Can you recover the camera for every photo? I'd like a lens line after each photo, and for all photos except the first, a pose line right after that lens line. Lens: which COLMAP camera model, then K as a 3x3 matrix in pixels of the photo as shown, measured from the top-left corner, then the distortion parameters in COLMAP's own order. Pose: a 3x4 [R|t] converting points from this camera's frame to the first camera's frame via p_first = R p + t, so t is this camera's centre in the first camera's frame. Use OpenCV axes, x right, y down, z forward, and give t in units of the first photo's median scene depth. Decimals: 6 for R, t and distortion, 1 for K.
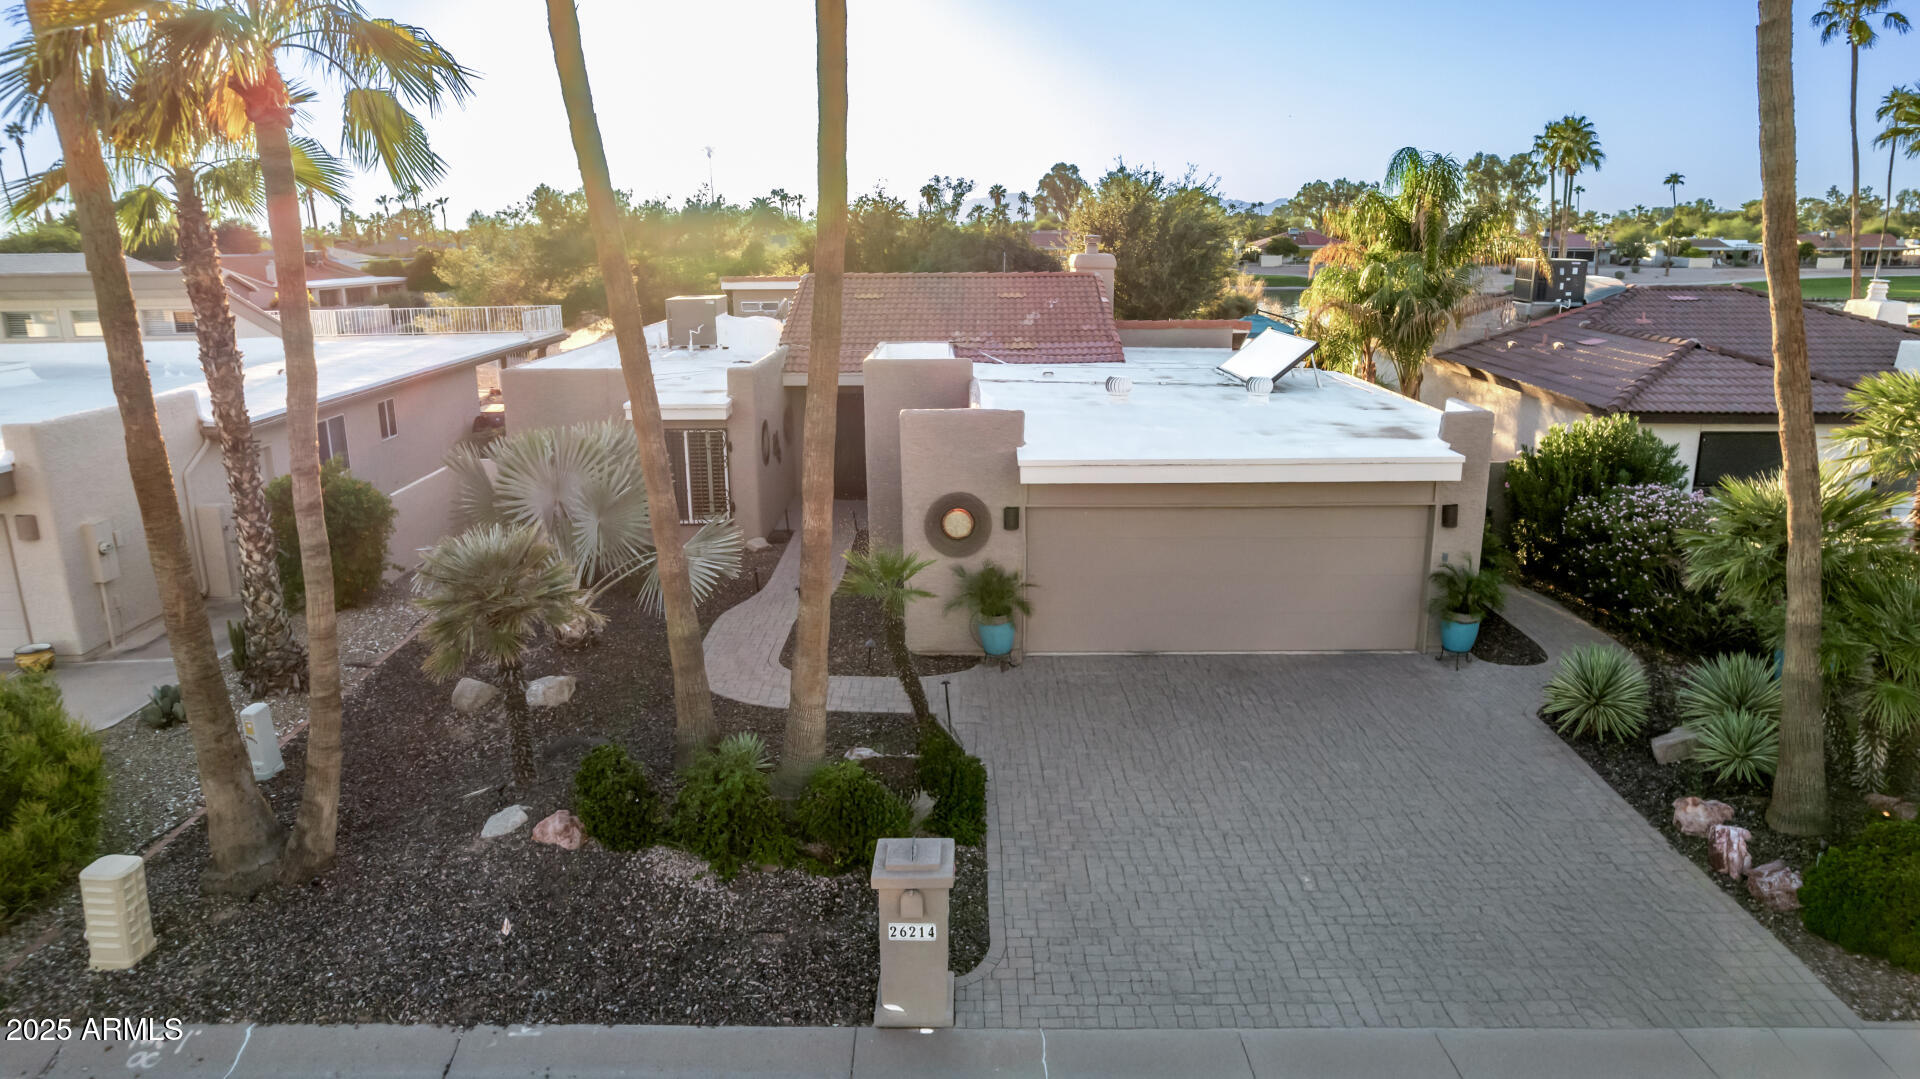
lens RADIAL K [[1230.1, 0, 969.1], [0, 1230.1, 533.5], [0, 0, 1]] dist [-0.084714, 0.078232]
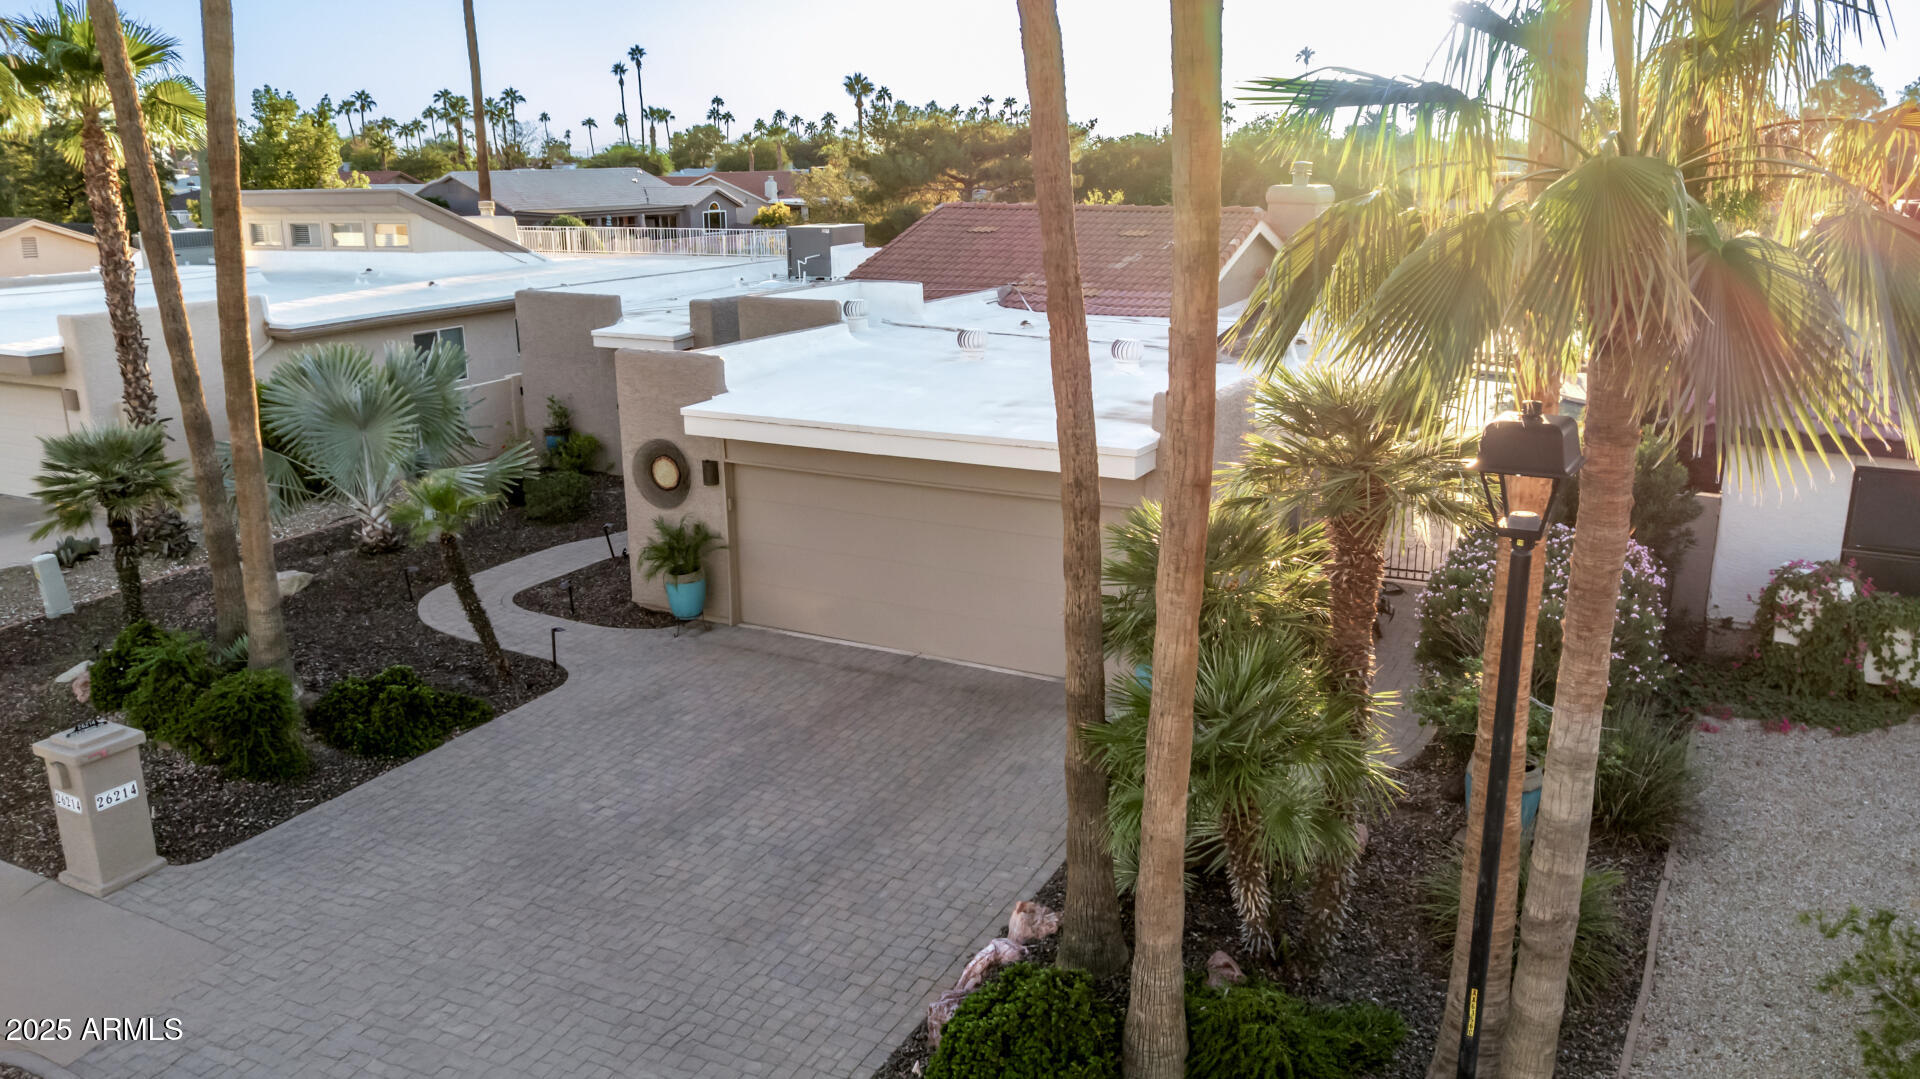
lens RADIAL K [[1442.3, 0, 967.5], [0, 1442.3, 536.4], [0, 0, 1]] dist [-0.094007, 0.095224]
pose [[0.888208, 0.121721, -0.443023, 0.718362], [-0.112374, 0.992535, 0.047403, -0.039502], [0.445486, 0.007681, 0.895256, 0.124648]]
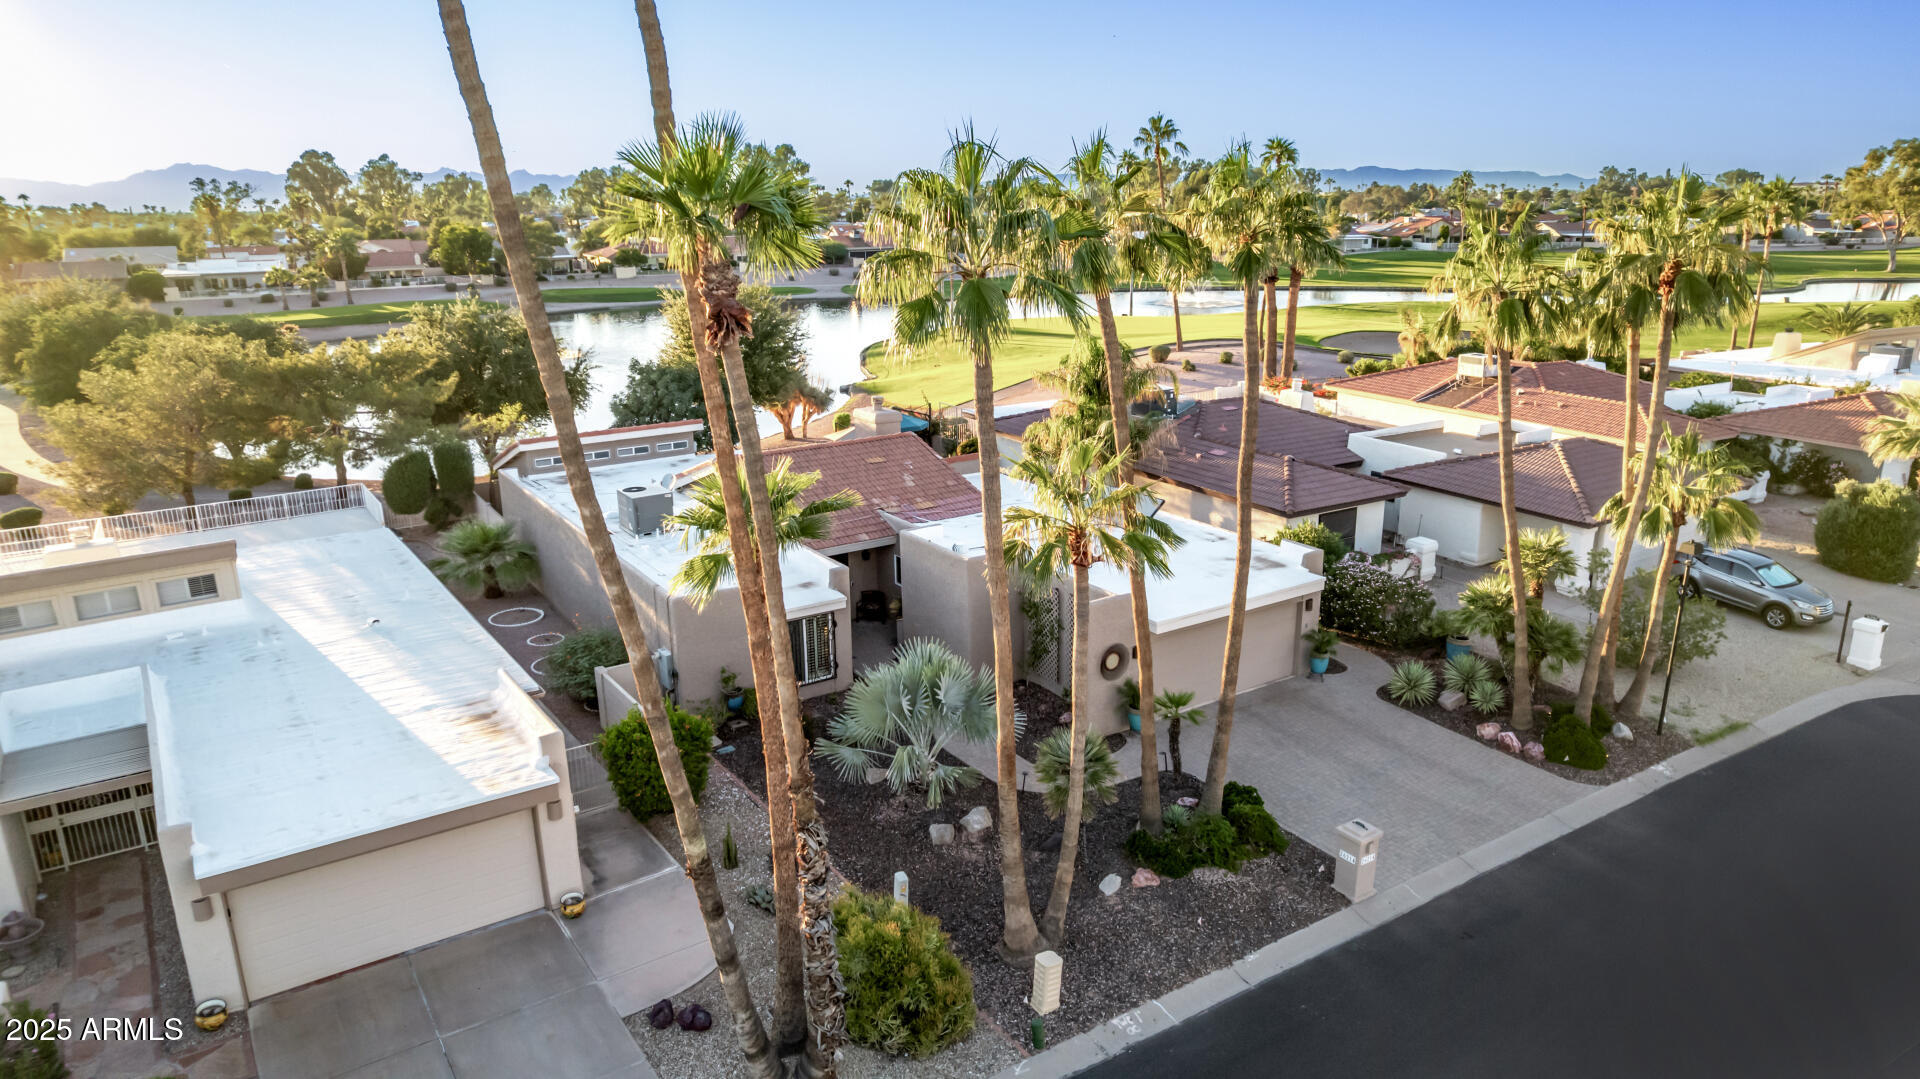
lens RADIAL K [[1208.6, 0, 960.0], [0, 1208.6, 539.5], [0, 0, 1]] dist [-0.067494, 0.064877]
pose [[0.840167, -0.154201, 0.519944, -1.093628], [0.139739, 0.987906, 0.067185, -0.336056], [-0.524016, 0.016210, 0.851554, -0.355858]]
